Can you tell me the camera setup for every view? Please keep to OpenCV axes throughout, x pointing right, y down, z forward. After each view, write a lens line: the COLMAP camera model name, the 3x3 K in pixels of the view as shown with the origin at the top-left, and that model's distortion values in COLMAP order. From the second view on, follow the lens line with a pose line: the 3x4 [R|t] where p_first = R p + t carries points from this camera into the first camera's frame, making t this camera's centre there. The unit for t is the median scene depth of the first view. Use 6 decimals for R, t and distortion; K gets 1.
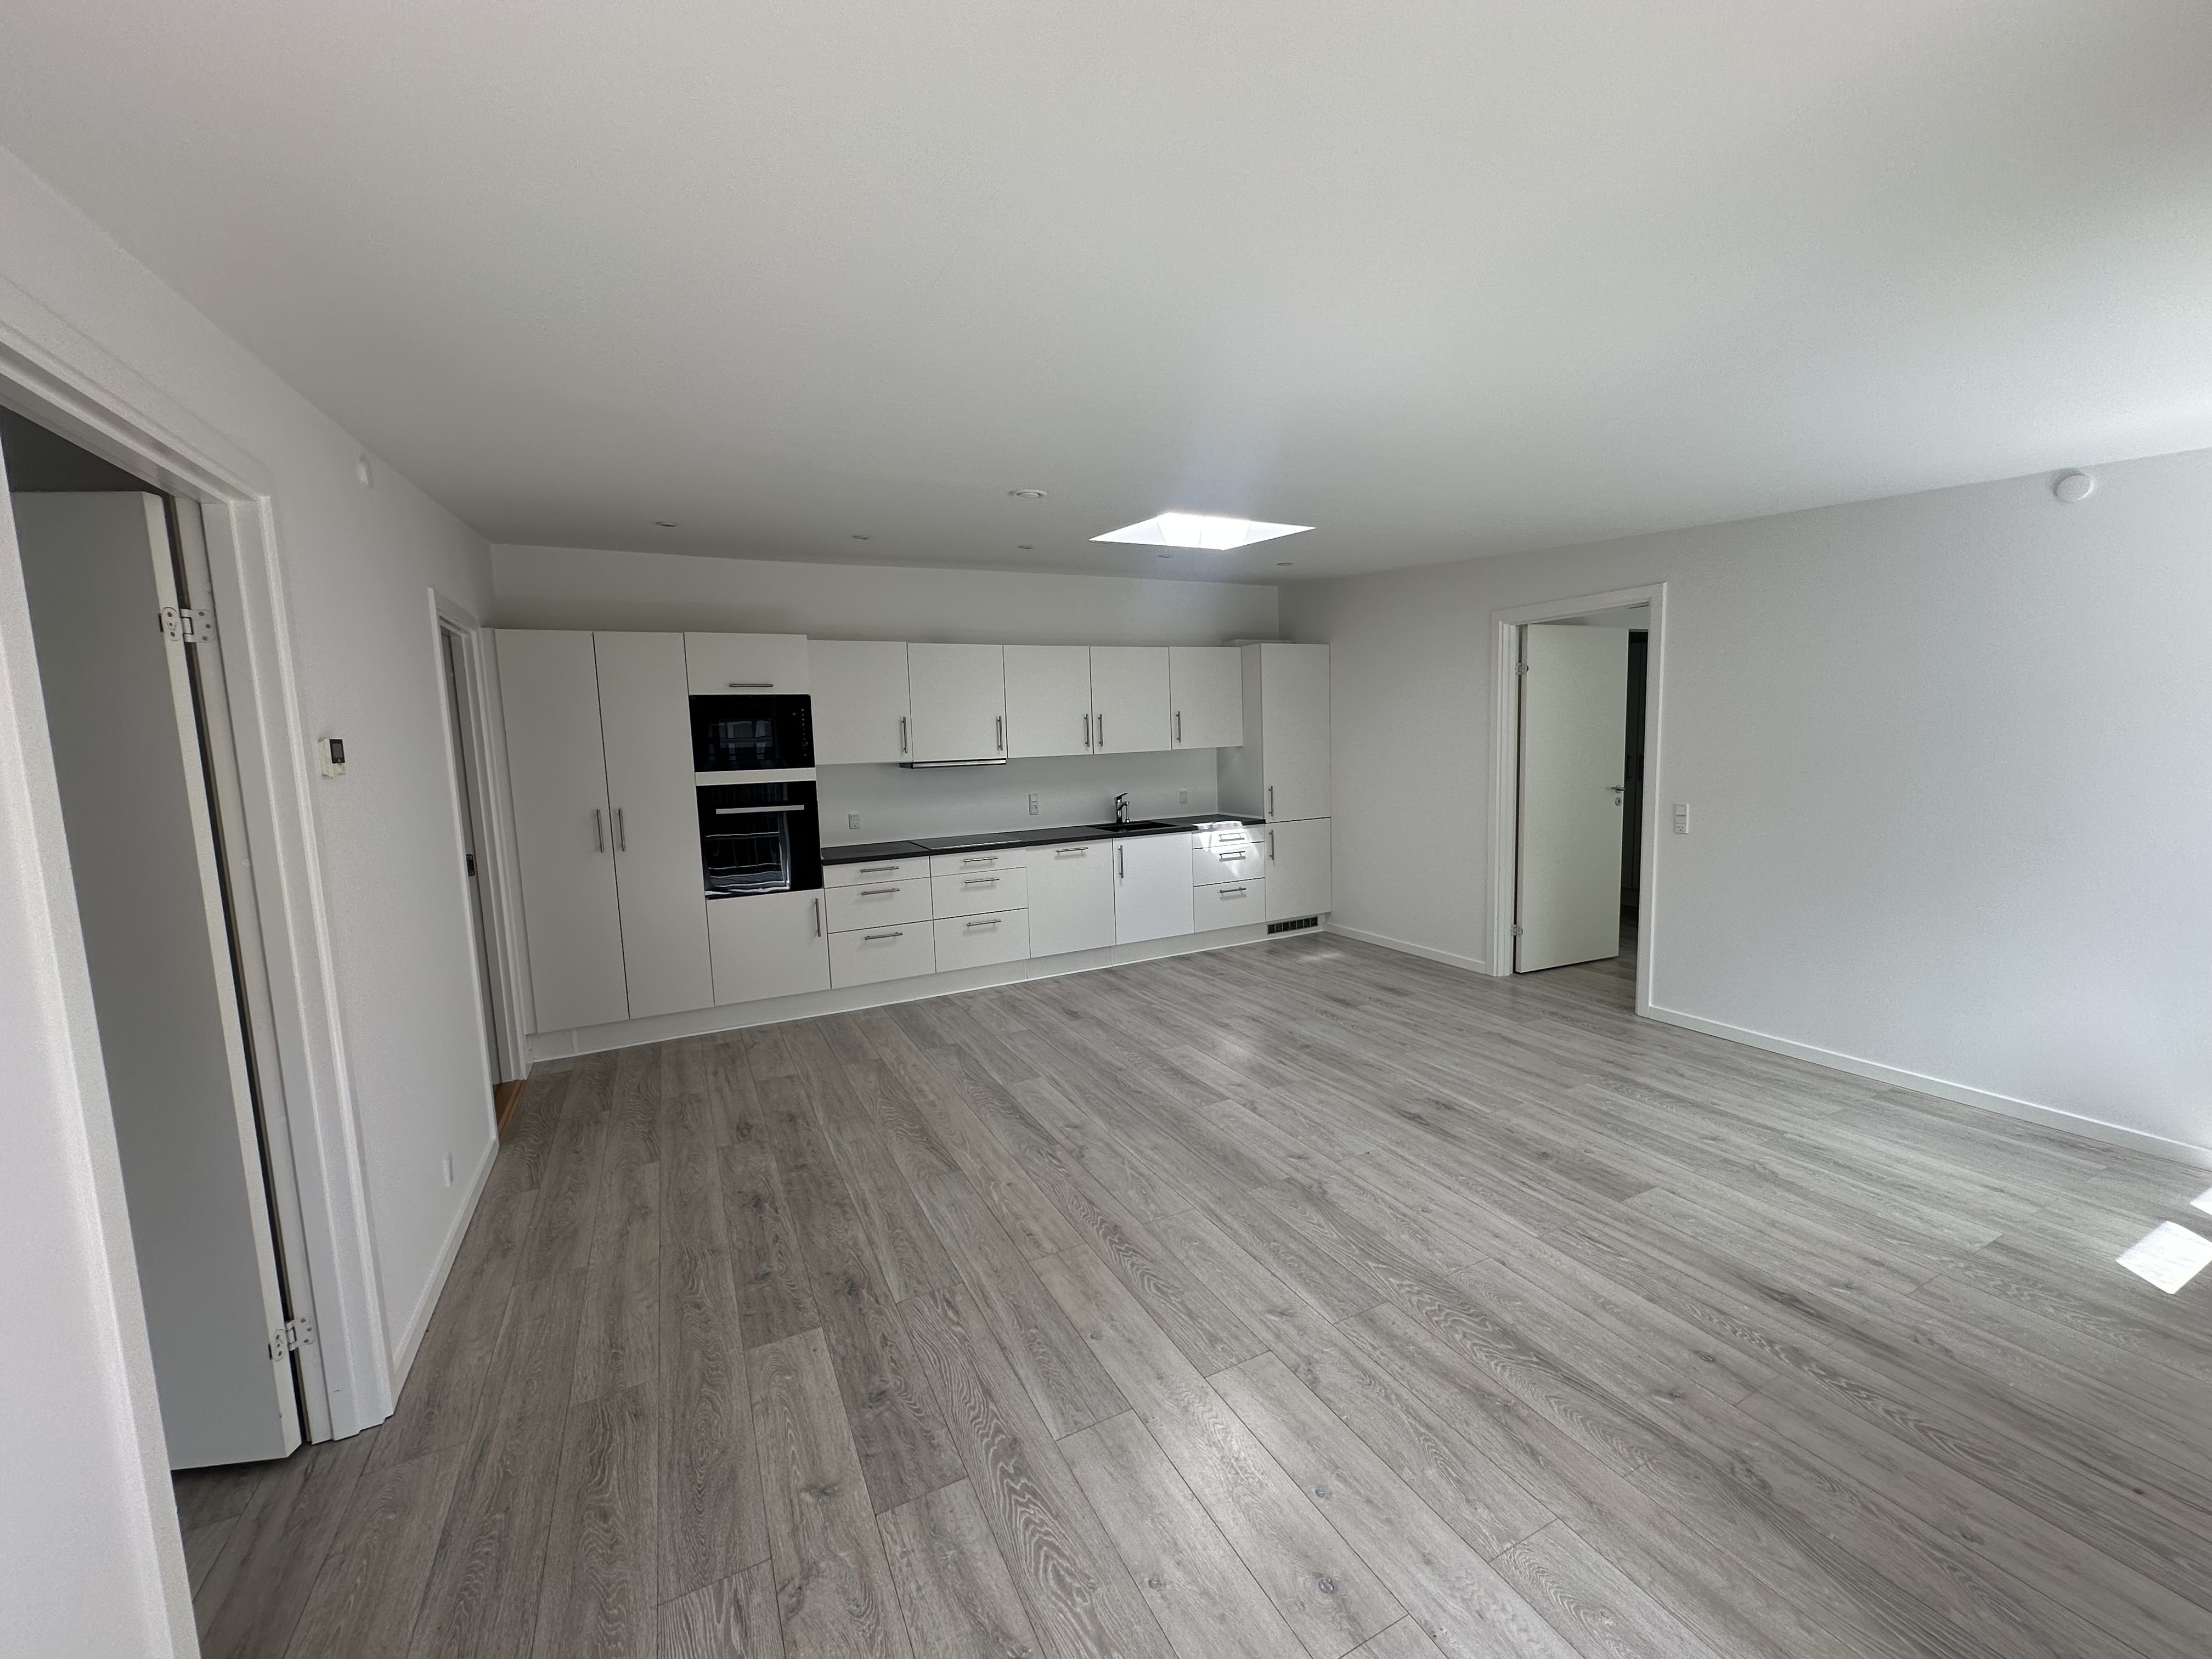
lens RADIAL K [[884.3, 0, 1107.3], [0, 884.3, 837.6], [0, 0, 1]] dist [-0.001853, -0.000023]
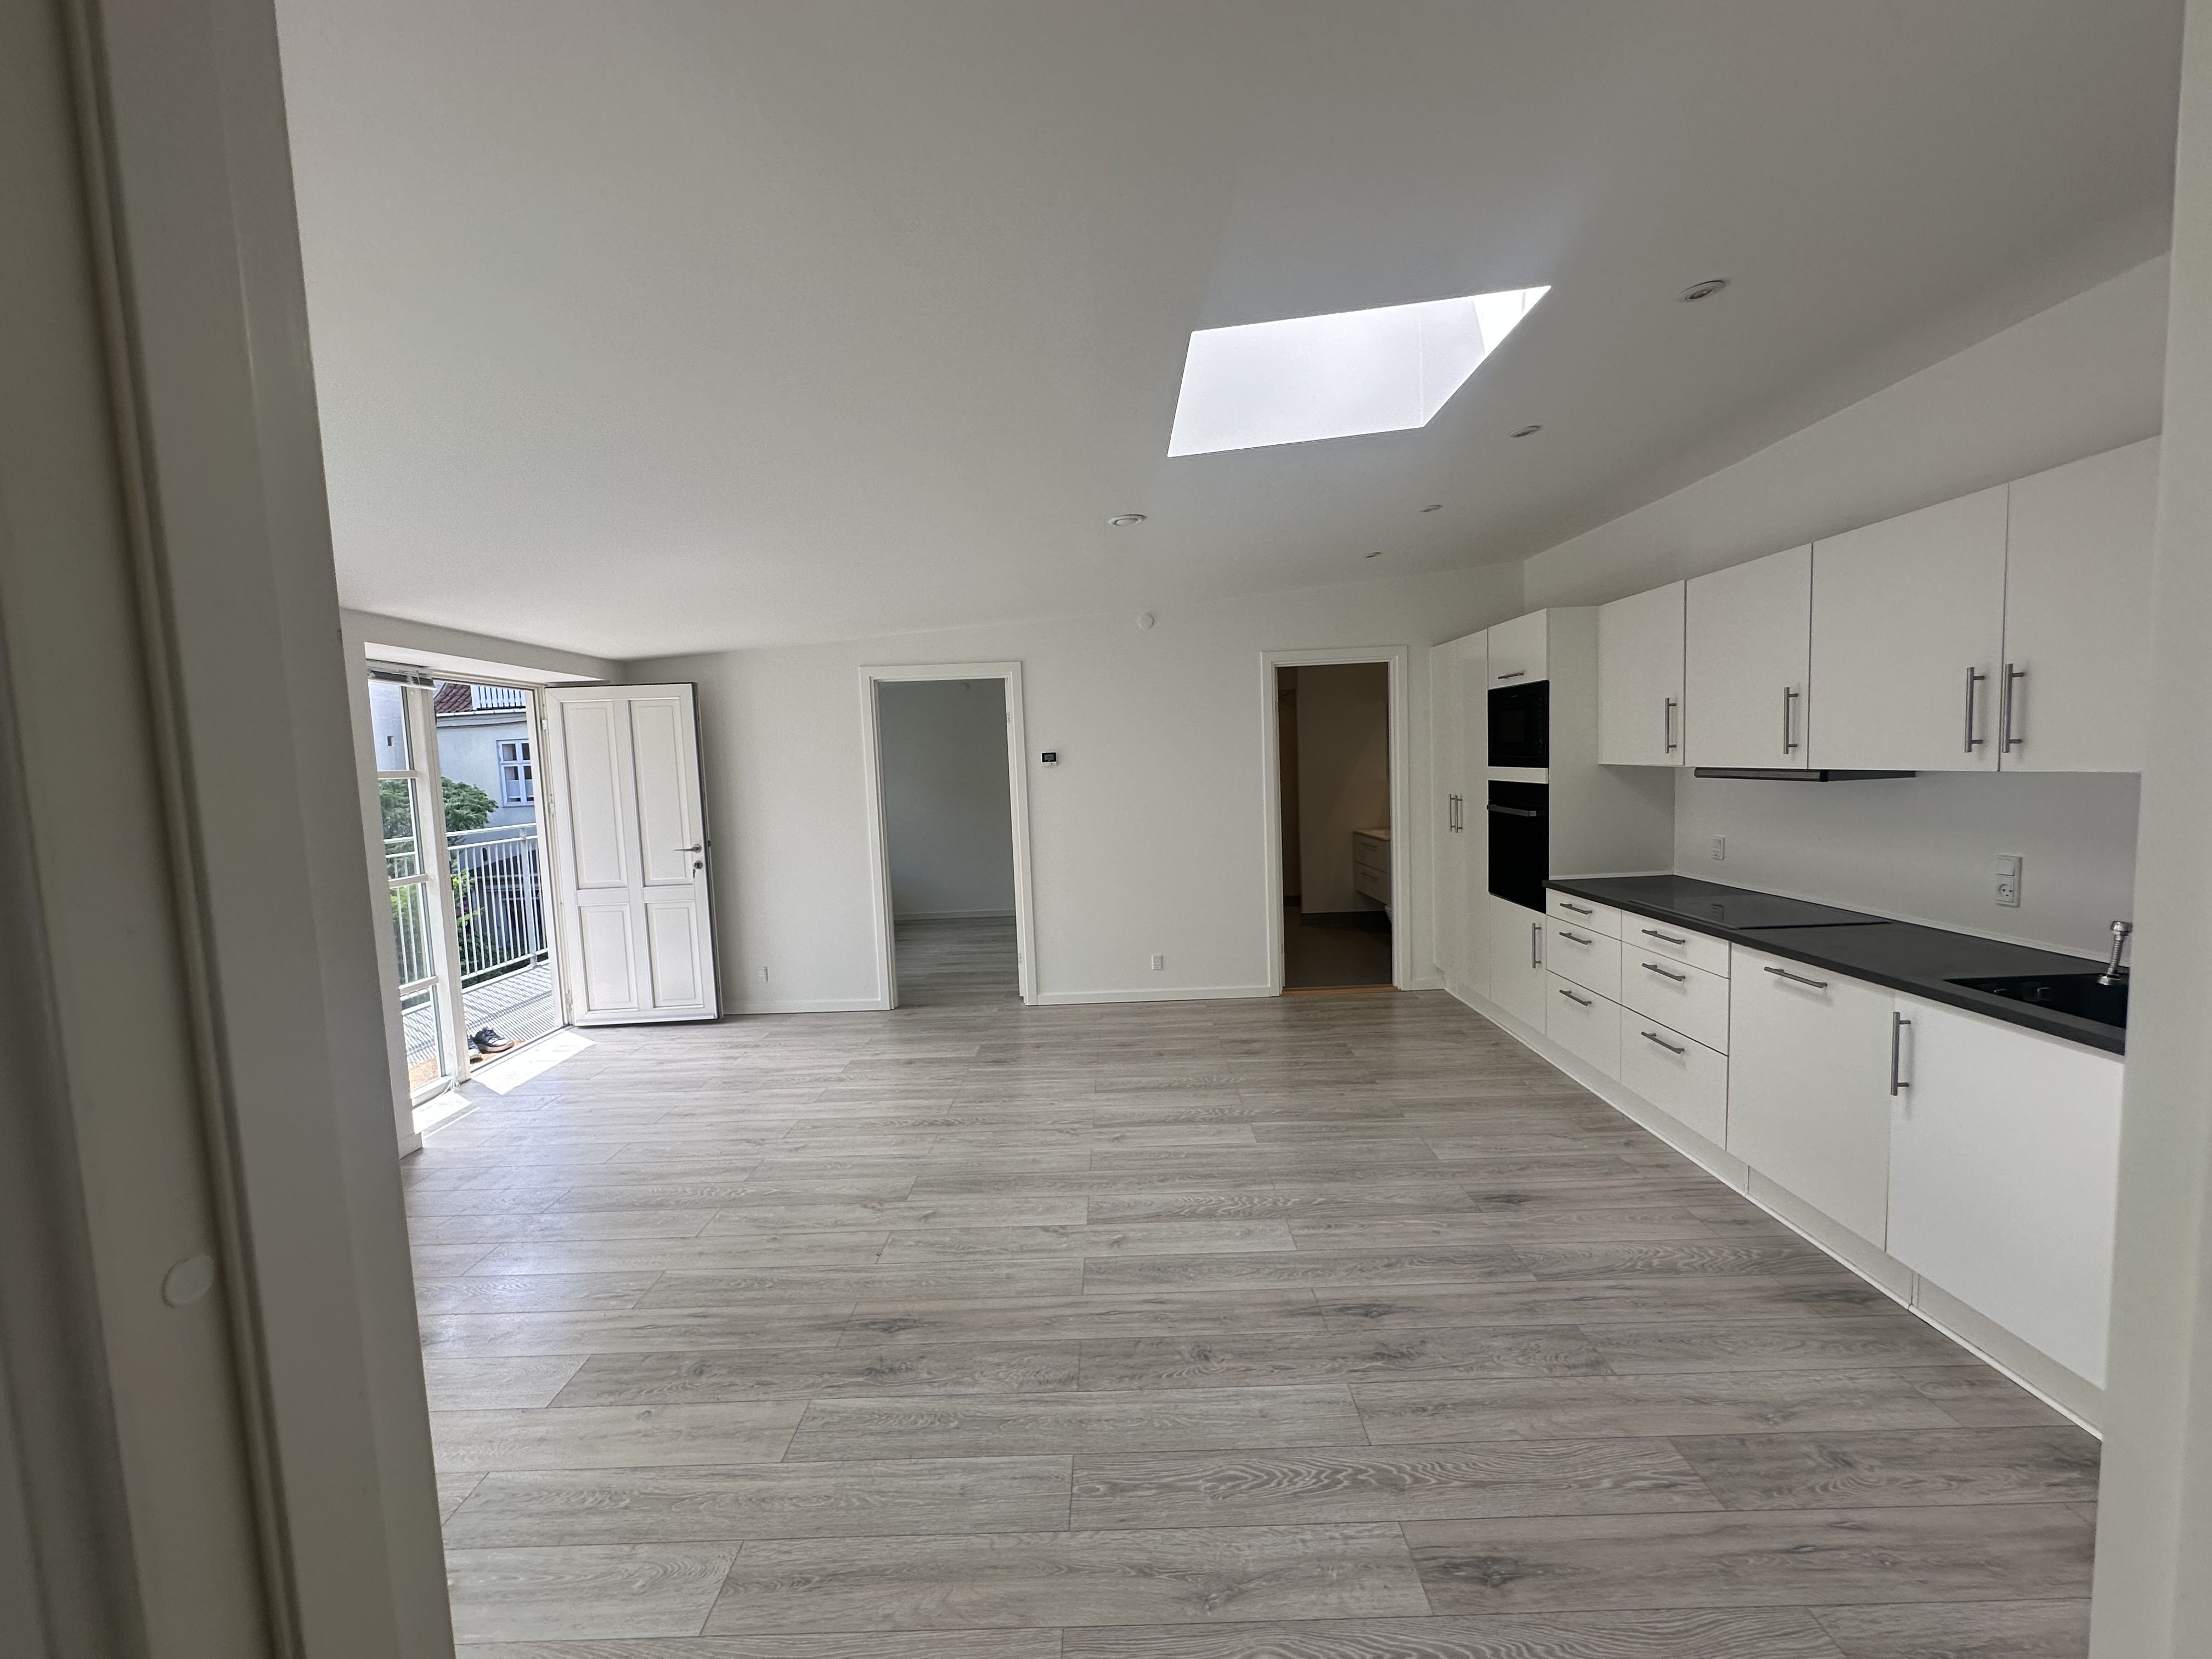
lens RADIAL K [[884.3, 0, 1103.3], [0, 884.3, 831.2], [0, 0, 1]] dist [-0.001853, -0.000023]
pose [[-0.459205, 0.125137, -0.879472, 0.868853], [-0.045981, 0.985353, 0.164211, -0.200897], [0.887139, 0.115845, -0.446725, 1.470045]]
